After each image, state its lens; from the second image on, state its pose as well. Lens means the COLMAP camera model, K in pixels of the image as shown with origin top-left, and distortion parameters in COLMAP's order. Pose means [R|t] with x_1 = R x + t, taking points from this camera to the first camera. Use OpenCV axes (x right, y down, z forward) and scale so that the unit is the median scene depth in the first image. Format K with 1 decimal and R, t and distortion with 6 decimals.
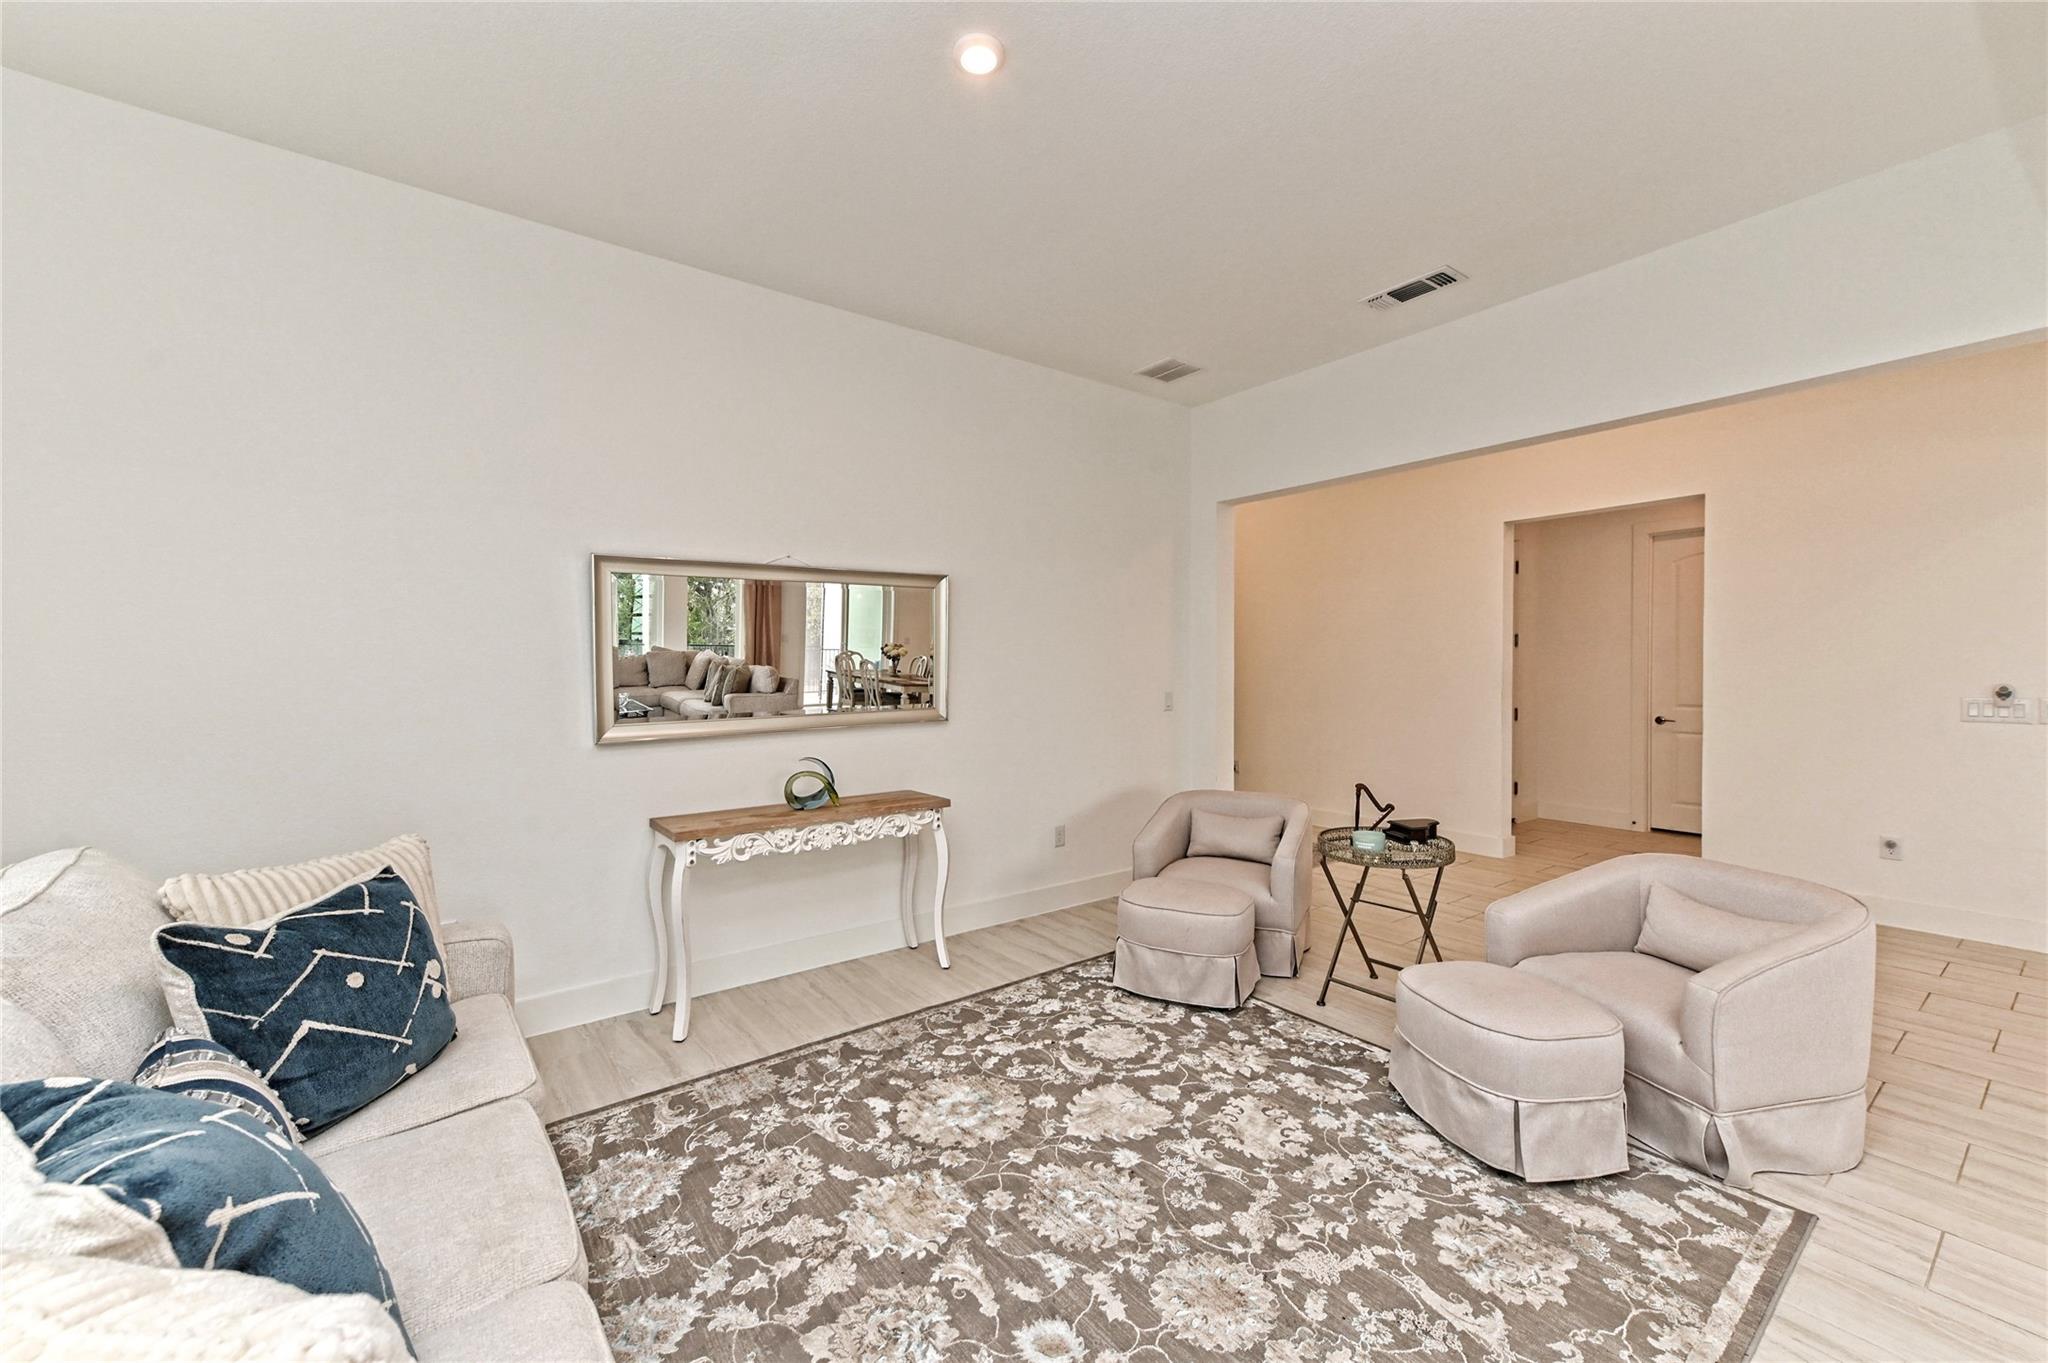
lens RADIAL K [[806.8, 0, 1020.6], [0, 806.8, 680.6], [0, 0, 1]] dist [0.019083, 0.000164]
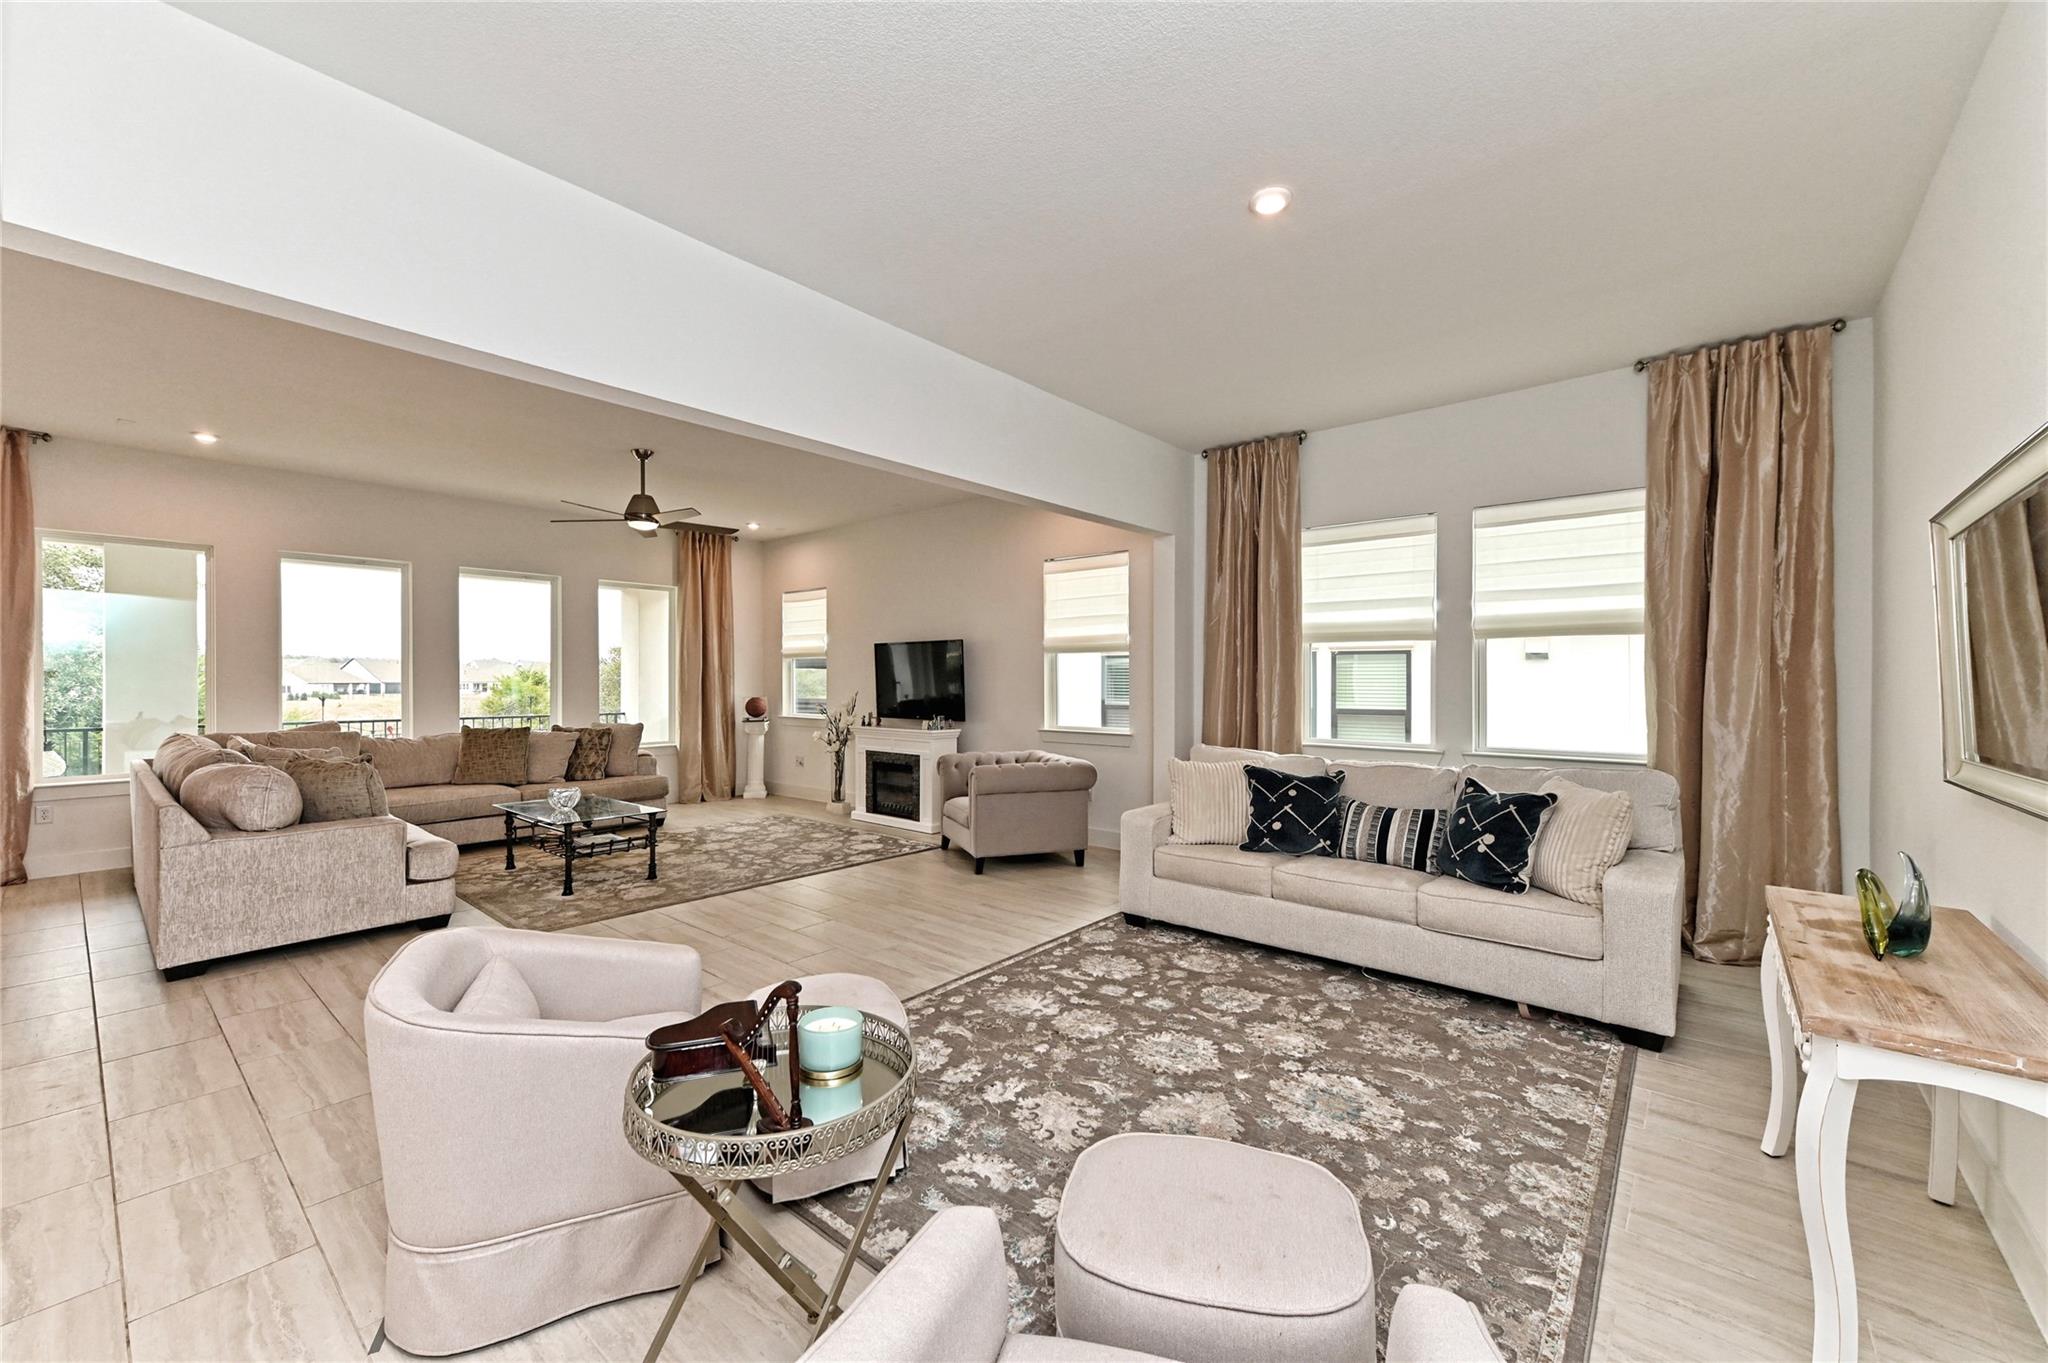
lens RADIAL K [[806.8, 0, 1020.6], [0, 806.8, 680.6], [0, 0, 1]] dist [0.019083, 0.000164]
pose [[-0.975302, 0.002923, -0.220856, 0.616840], [-0.001922, 0.999762, 0.021721, -0.038624], [0.220867, 0.021609, -0.975064, 2.165287]]
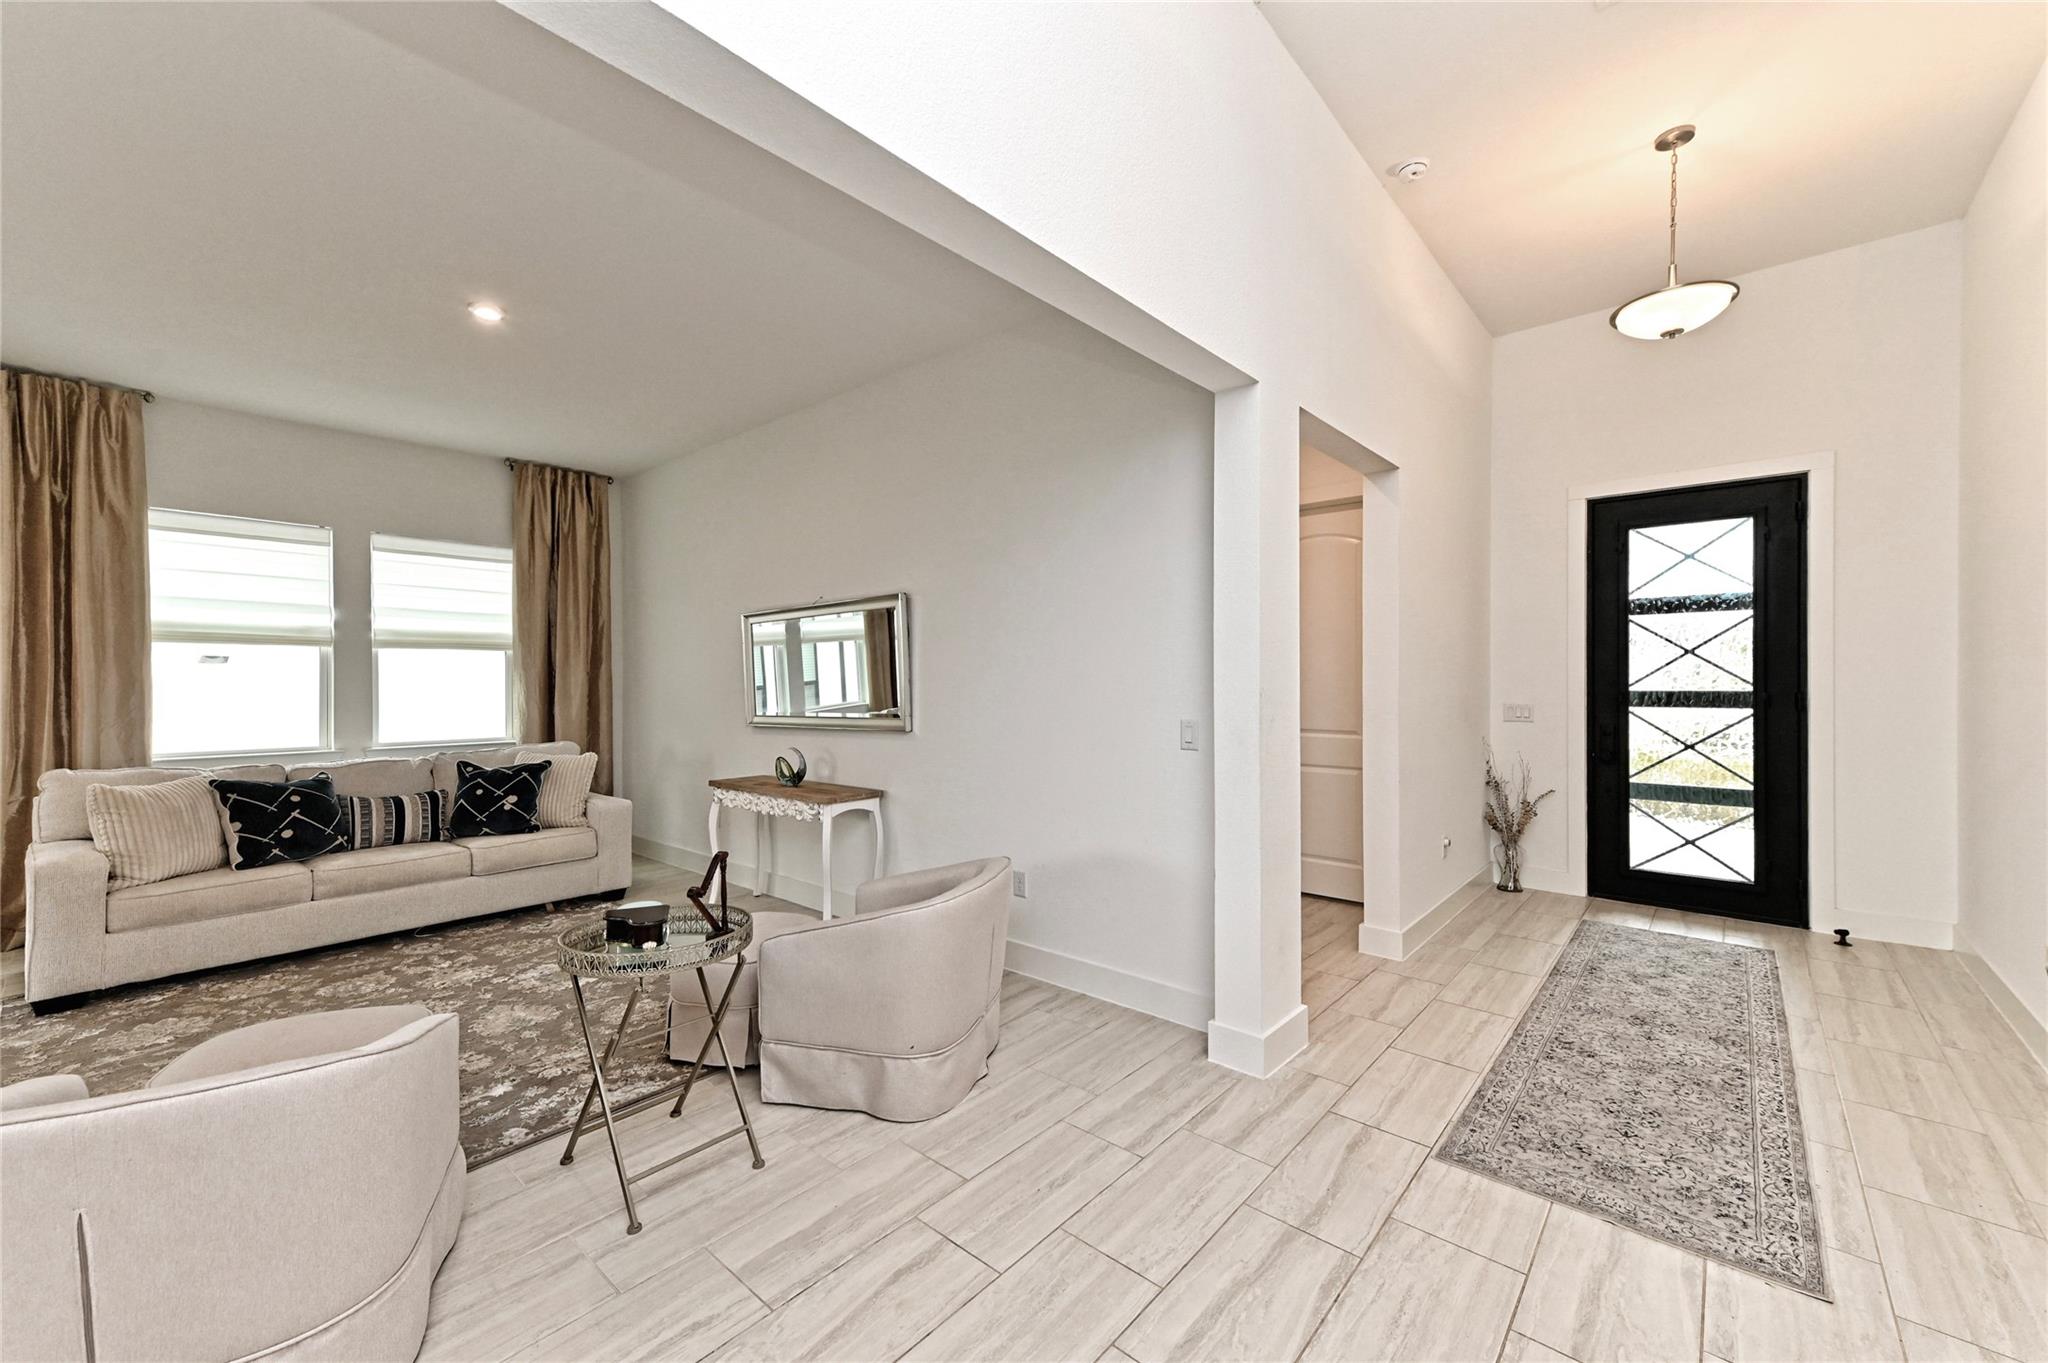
lens RADIAL K [[806.1, 0, 1021.3], [0, 806.1, 683.3], [0, 0, 1]] dist [0.015780, -0.000066]
pose [[0.208605, 0.004033, -0.977992, 1.779906], [-0.016682, 0.999861, 0.000565, -0.032457], [0.977858, 0.016197, 0.208644, 1.712978]]
